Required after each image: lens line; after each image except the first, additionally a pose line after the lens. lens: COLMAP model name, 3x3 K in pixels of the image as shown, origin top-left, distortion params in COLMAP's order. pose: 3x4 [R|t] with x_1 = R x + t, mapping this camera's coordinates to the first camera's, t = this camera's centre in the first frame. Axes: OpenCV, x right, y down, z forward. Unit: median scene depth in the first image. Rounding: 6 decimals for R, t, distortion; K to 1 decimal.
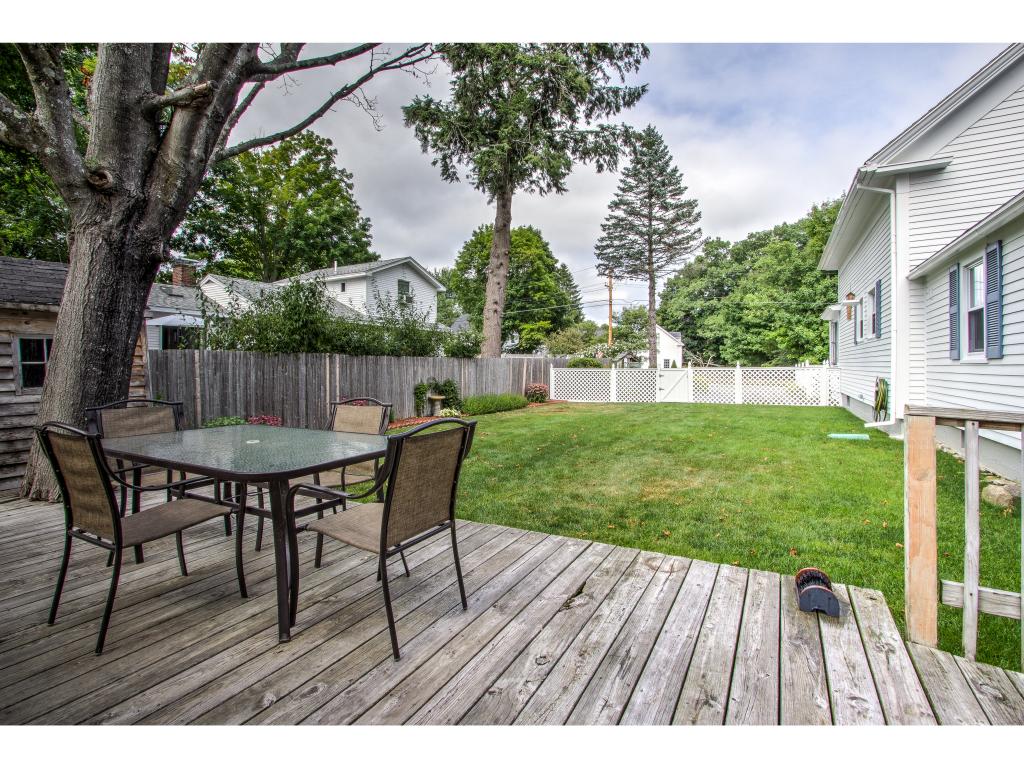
lens RADIAL K [[486.7, 0, 515.9], [0, 486.7, 375.4], [0, 0, 1]] dist [-0.012330, 0.000192]
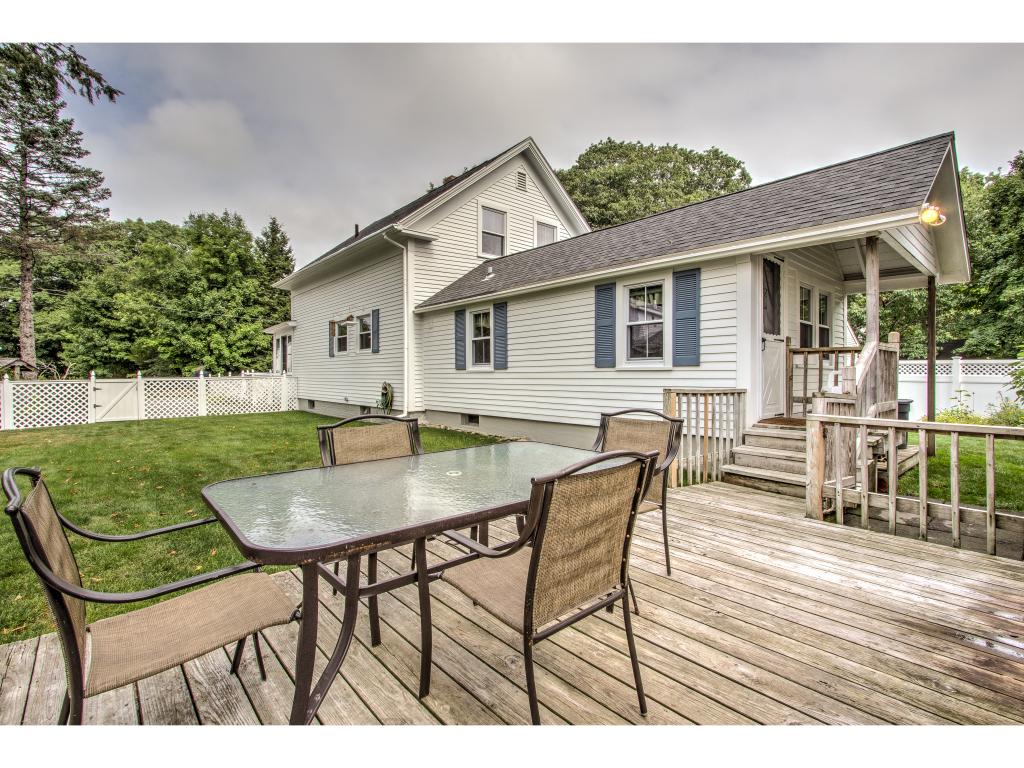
lens RADIAL K [[486.7, 0, 512.7], [0, 486.7, 381.5], [0, 0, 1]] dist [-0.012330, 0.000192]
pose [[0.354063, -0.011790, 0.935147, -0.197035], [0.021297, 0.999763, 0.004541, 0.001377], [-0.934979, 0.018308, 0.354230, 0.104831]]
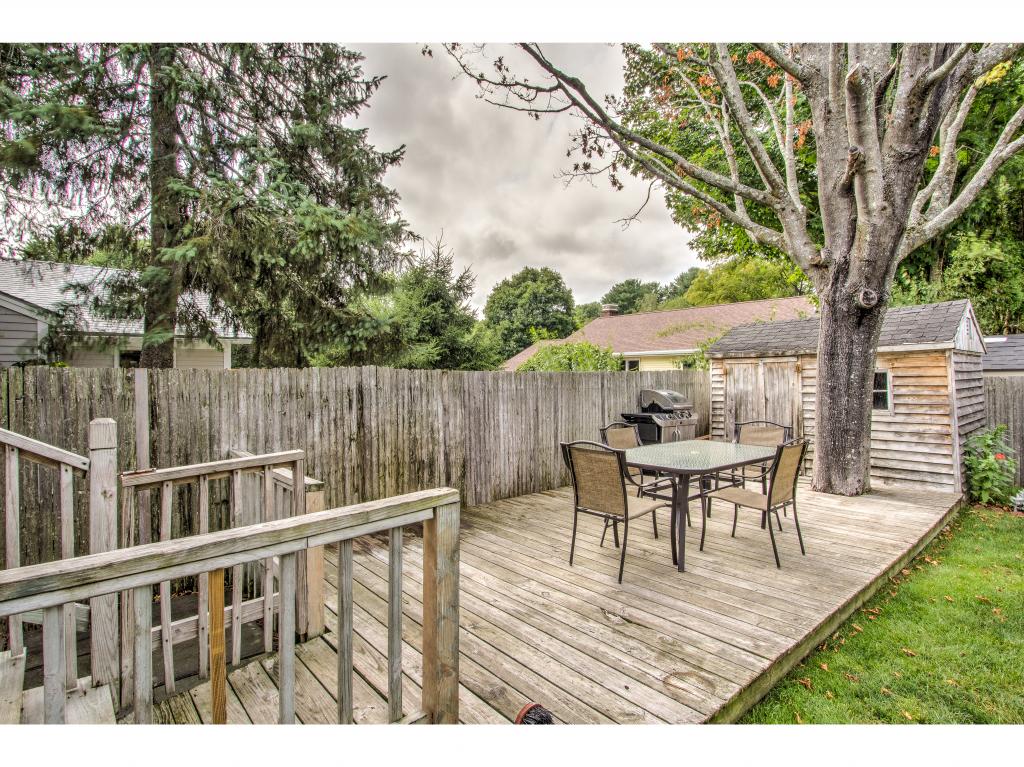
lens RADIAL K [[525.3, 0, 511.3], [0, 525.3, 382.6], [0, 0, 1]] dist [-0.001376, -0.000162]
pose [[-0.361343, 0.007426, -0.932403, 0.196392], [-0.015072, 0.999791, 0.013804, -0.015517], [0.932311, 0.019041, -0.361156, 0.172528]]
